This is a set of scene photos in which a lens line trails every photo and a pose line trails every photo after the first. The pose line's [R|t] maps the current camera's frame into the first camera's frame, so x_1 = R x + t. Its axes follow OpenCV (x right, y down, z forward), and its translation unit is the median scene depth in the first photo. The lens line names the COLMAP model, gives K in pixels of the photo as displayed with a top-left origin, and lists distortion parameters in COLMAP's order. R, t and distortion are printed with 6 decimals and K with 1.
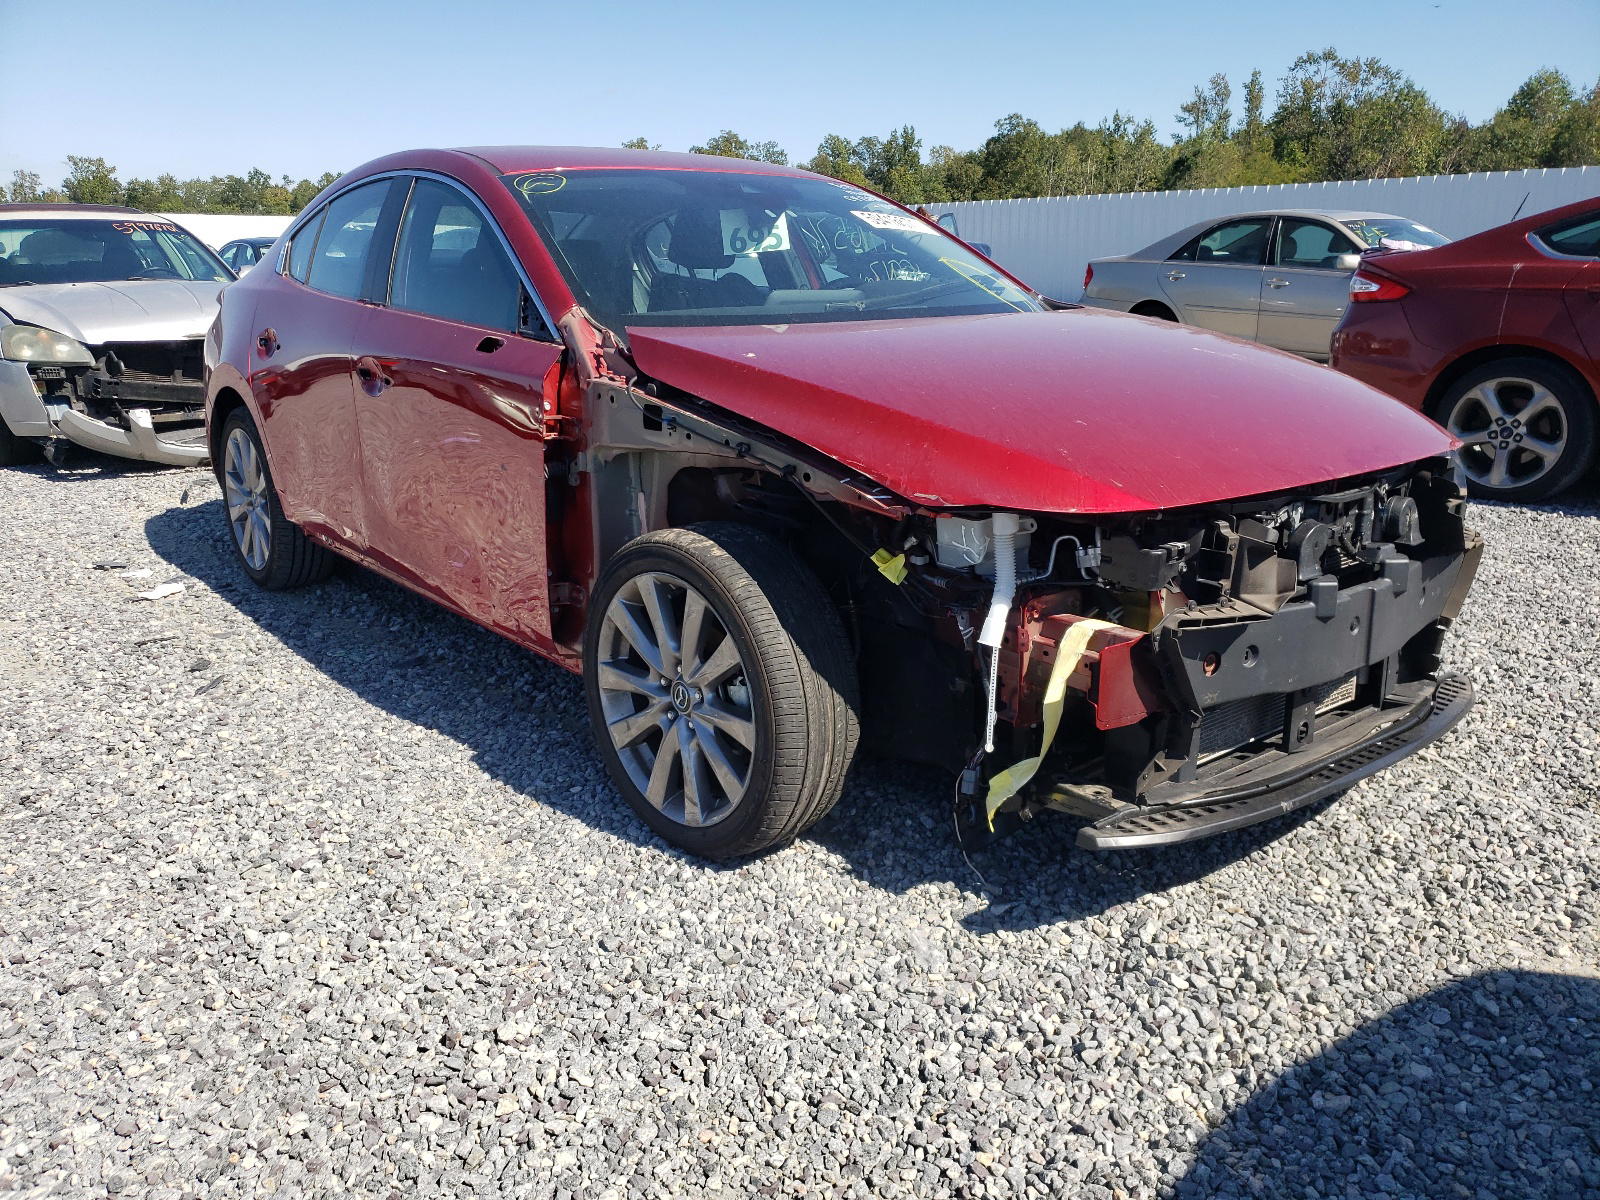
lens RADIAL K [[1219.1, 0, 801.3], [0, 1219.1, 632.2], [0, 0, 1]] dist [-0.000427, 0.032151]
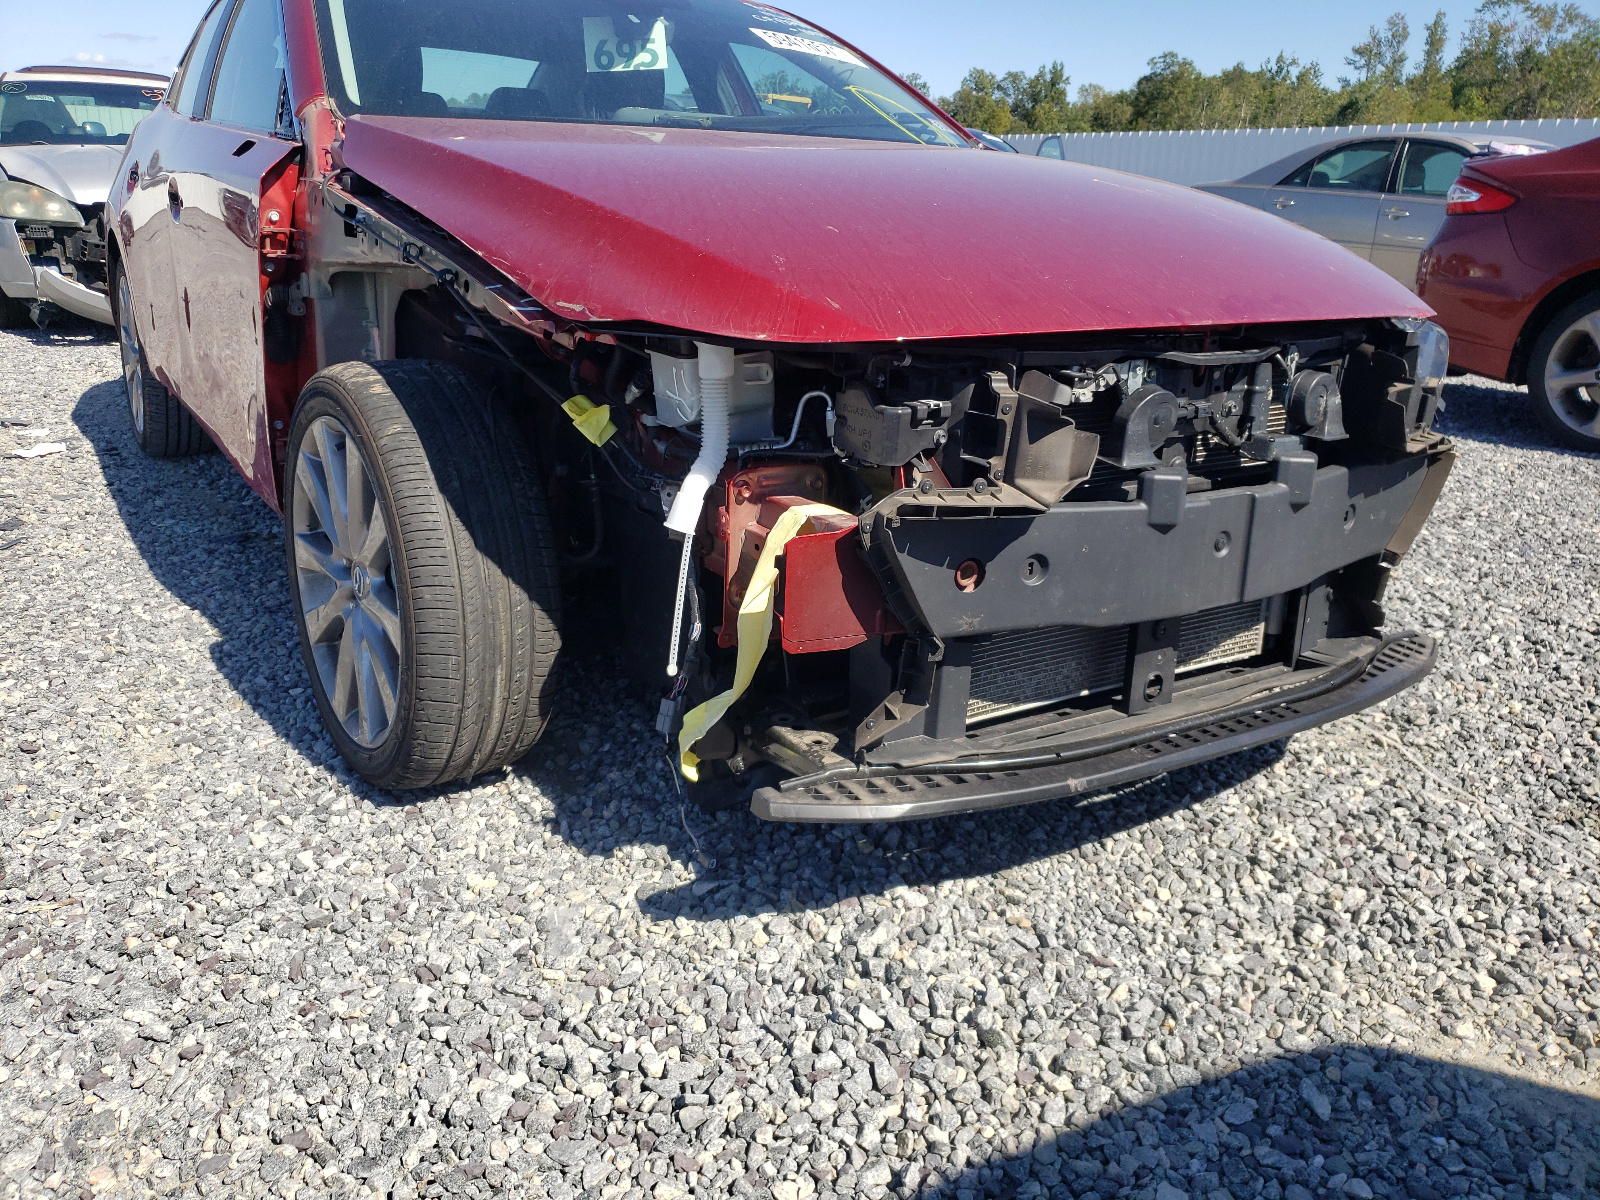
lens RADIAL K [[1212.0, 0, 800.0], [0, 1212.0, 600.0], [0, 0, 1]] dist [0.011884, 0.007425]
pose [[0.992201, 0.075137, -0.099459, 0.270660], [-0.072957, 0.997012, 0.025381, 0.026396], [0.101069, -0.017927, 0.994718, 0.256876]]
